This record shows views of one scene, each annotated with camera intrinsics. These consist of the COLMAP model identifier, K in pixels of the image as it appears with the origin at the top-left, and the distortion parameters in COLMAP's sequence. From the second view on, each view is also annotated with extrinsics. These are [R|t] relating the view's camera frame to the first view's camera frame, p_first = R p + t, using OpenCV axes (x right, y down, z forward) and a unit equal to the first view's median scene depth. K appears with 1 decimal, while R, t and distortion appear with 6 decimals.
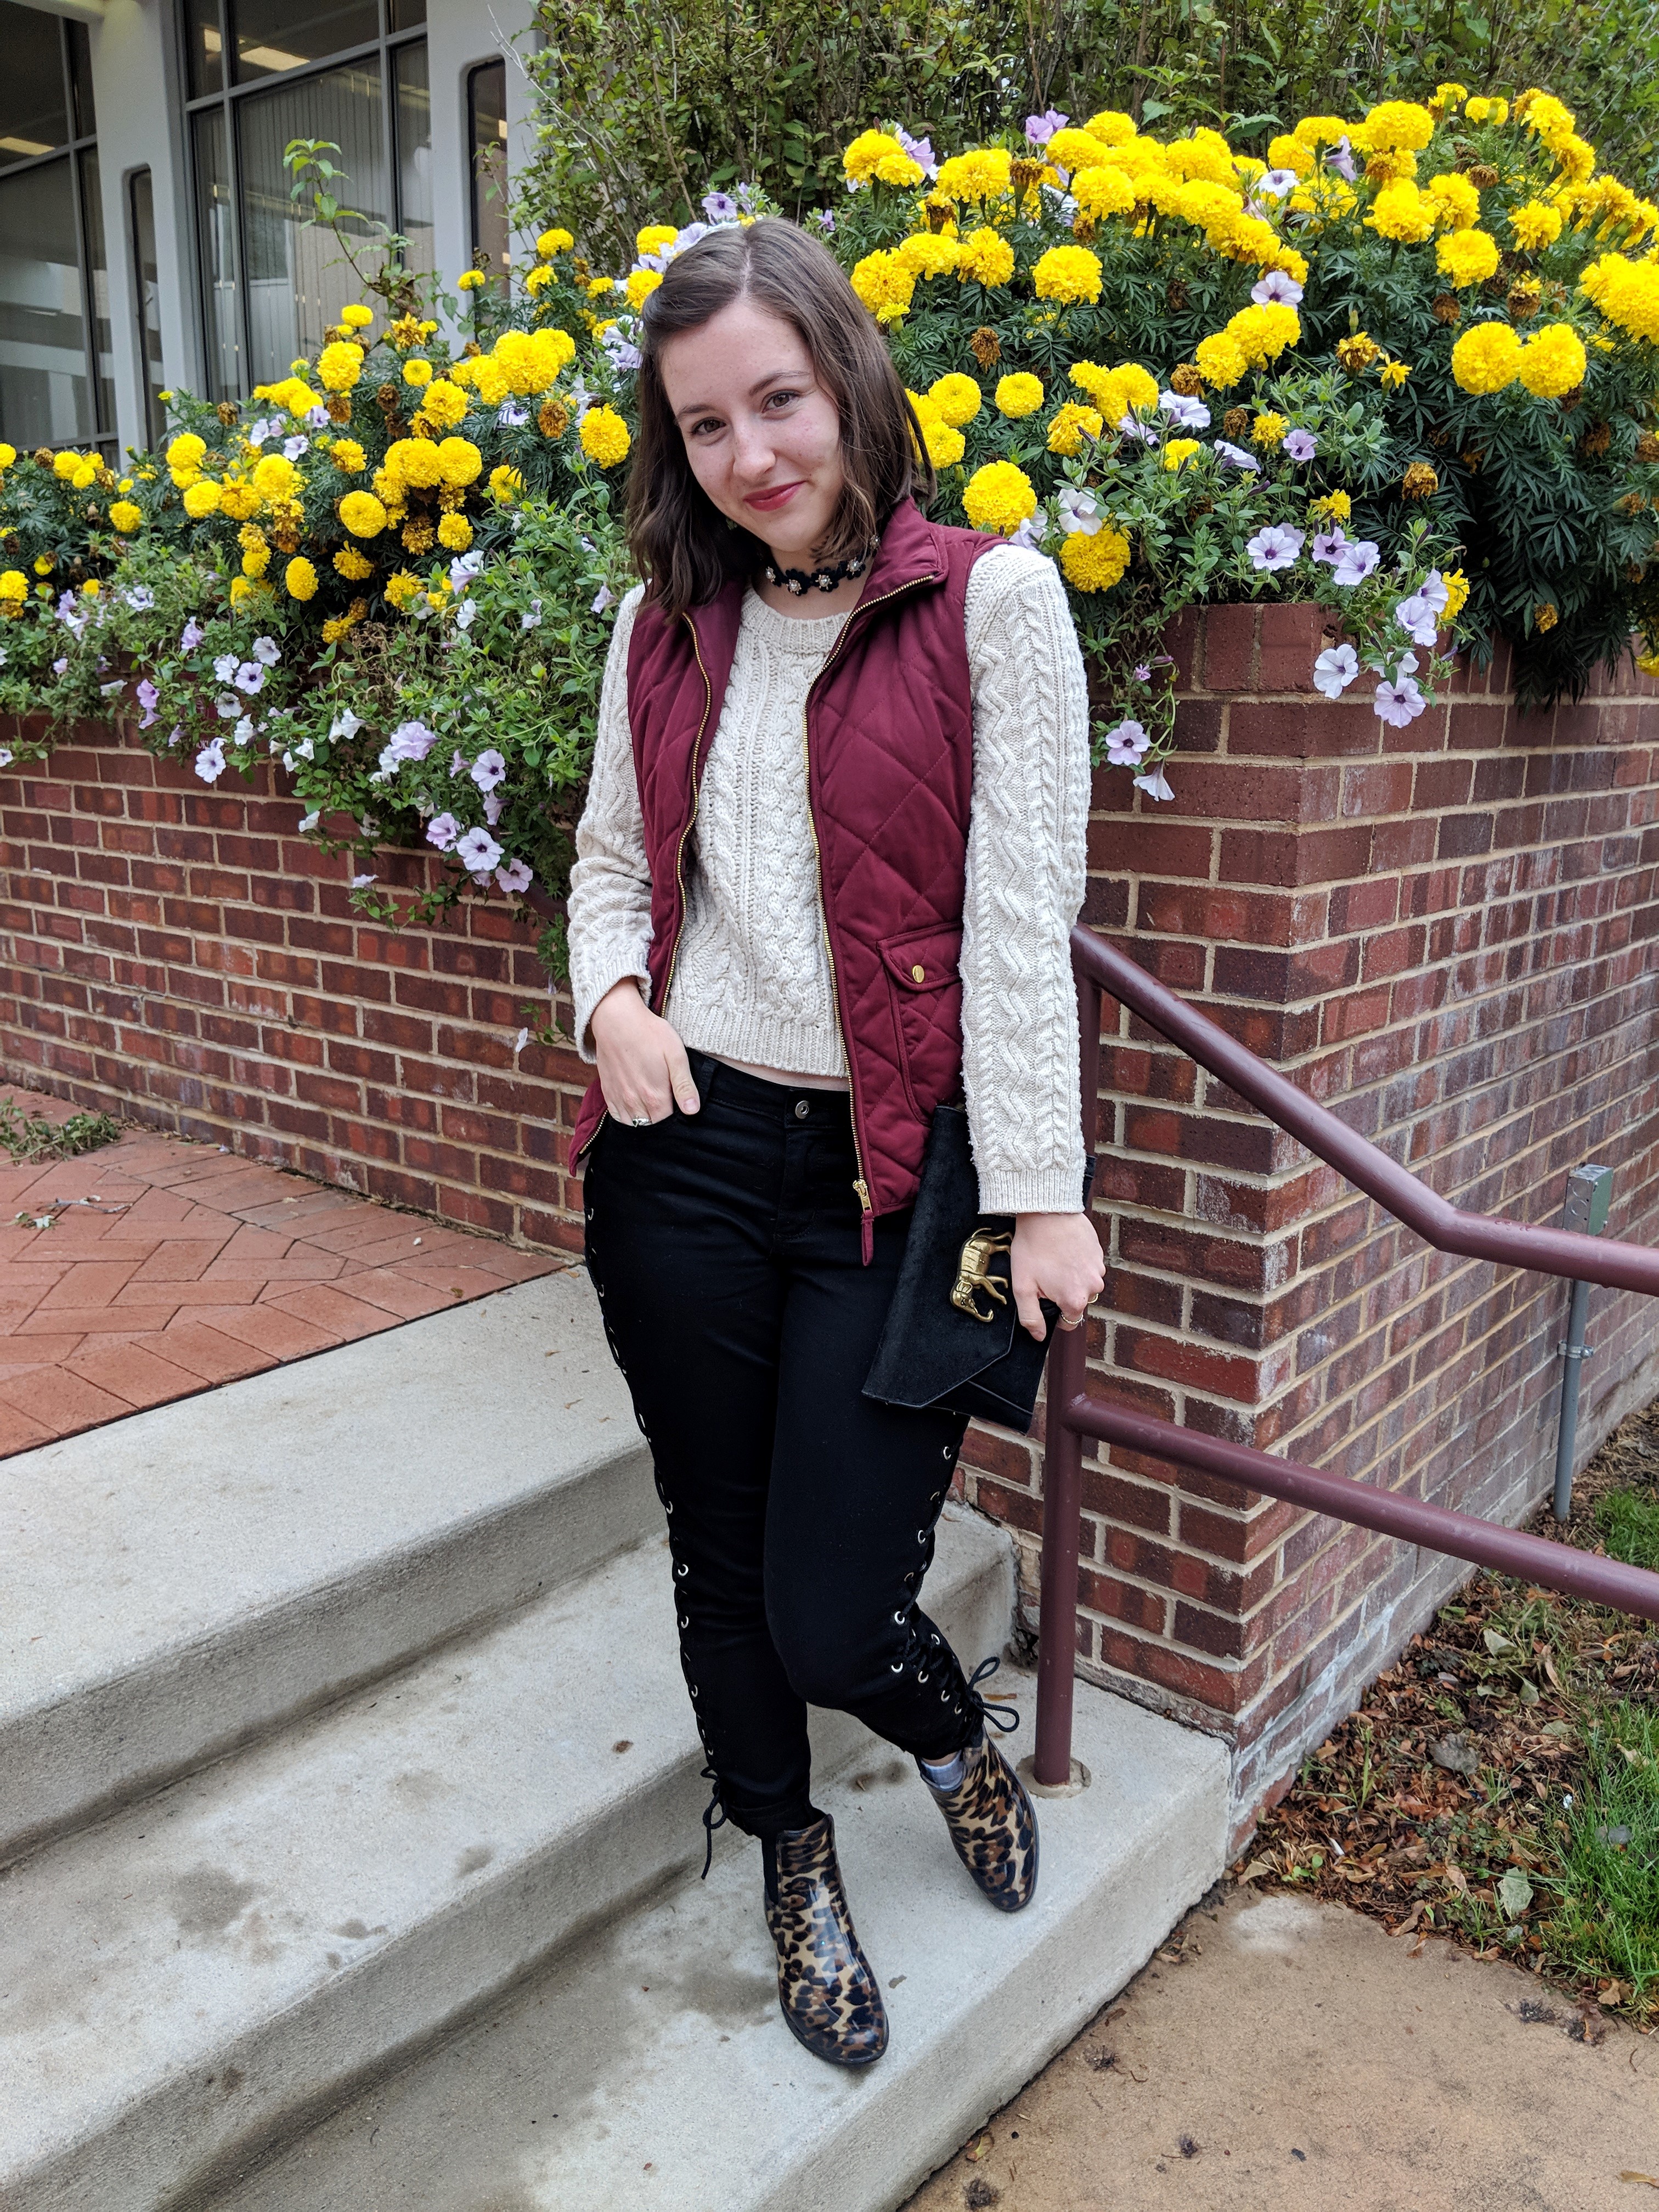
lens RADIAL K [[1898.0, 0, 857.0], [0, 1898.0, 1094.5], [0, 0, 1]] dist [0.047700, -0.127426]
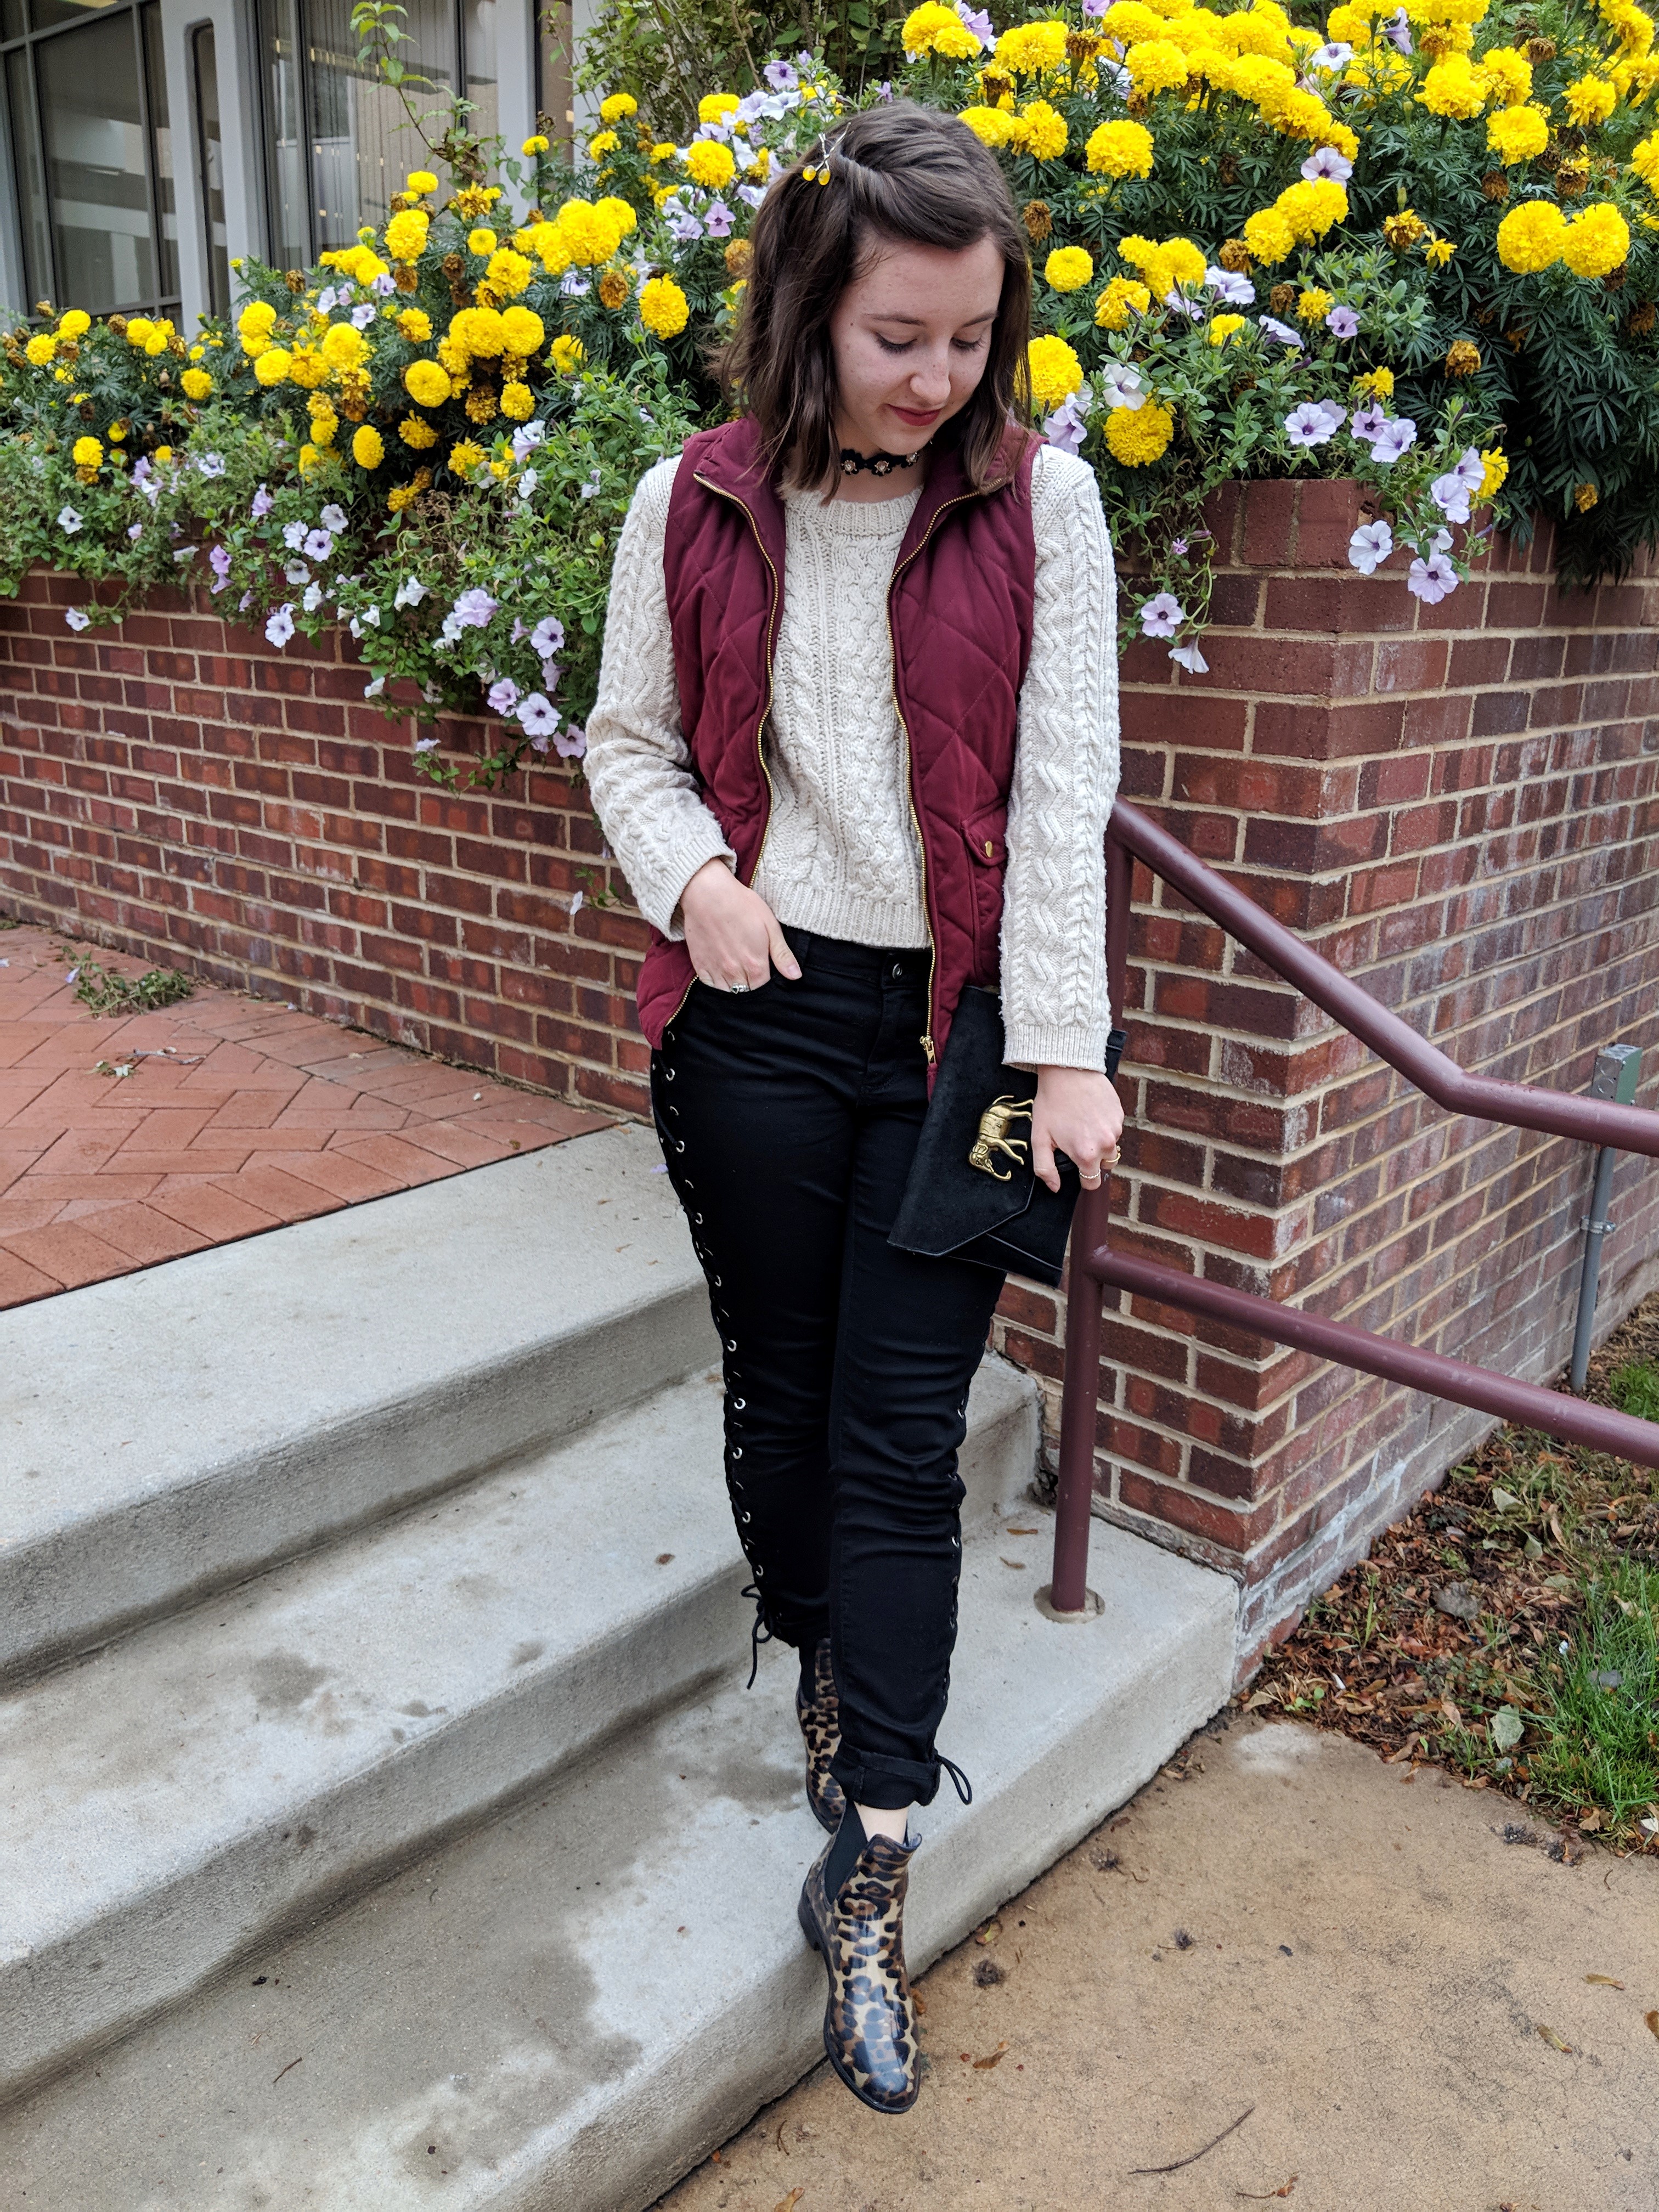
lens RADIAL K [[1902.5, 0, 842.9], [0, 1902.5, 1103.5], [0, 0, 1]] dist [0.049976, -0.139163]
pose [[0.999167, 0.020553, -0.035244, 0.008345], [-0.018231, 0.997719, 0.064988, 0.011990], [0.036499, -0.064292, 0.997263, -0.045057]]
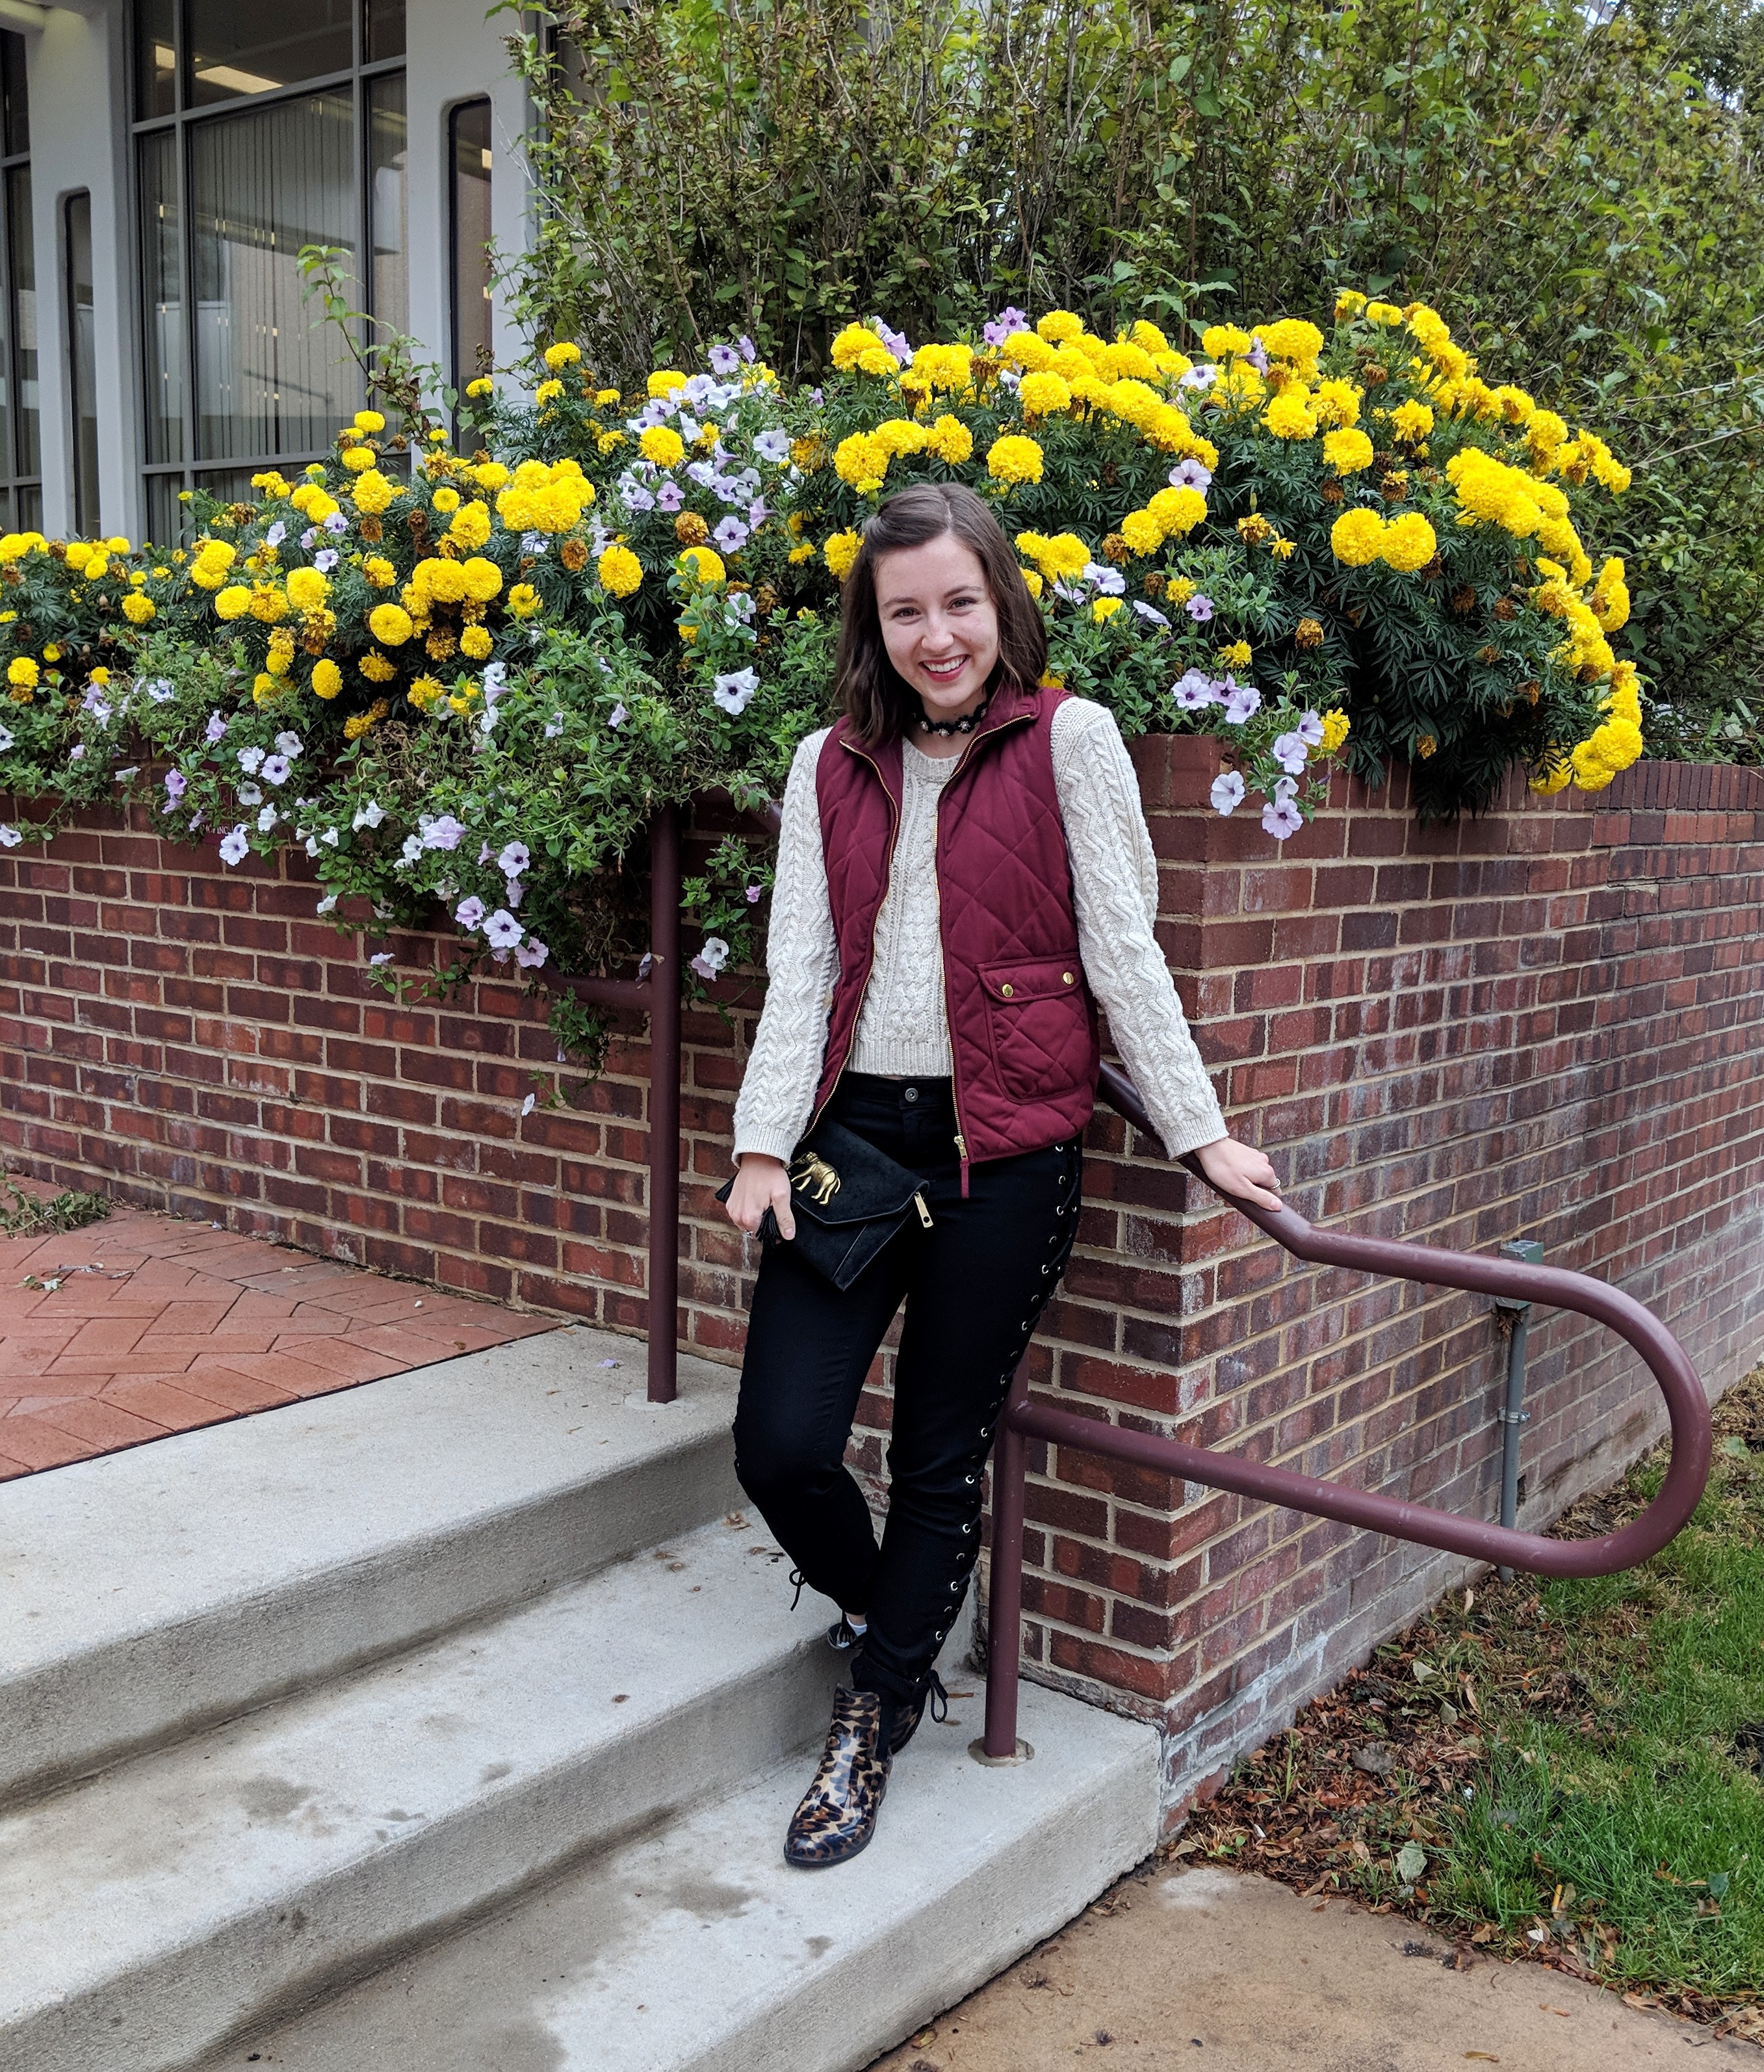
lens RADIAL K [[2303.7, 0, 1012.1], [0, 2303.7, 1118.8], [0, 0, 1]] dist [0.079225, -0.240641]
pose [[0.998181, 0.010903, 0.059297, 0.022978], [-0.007289, 0.998122, -0.060830, 0.064000], [-0.059849, 0.060287, 0.996385, -0.371837]]
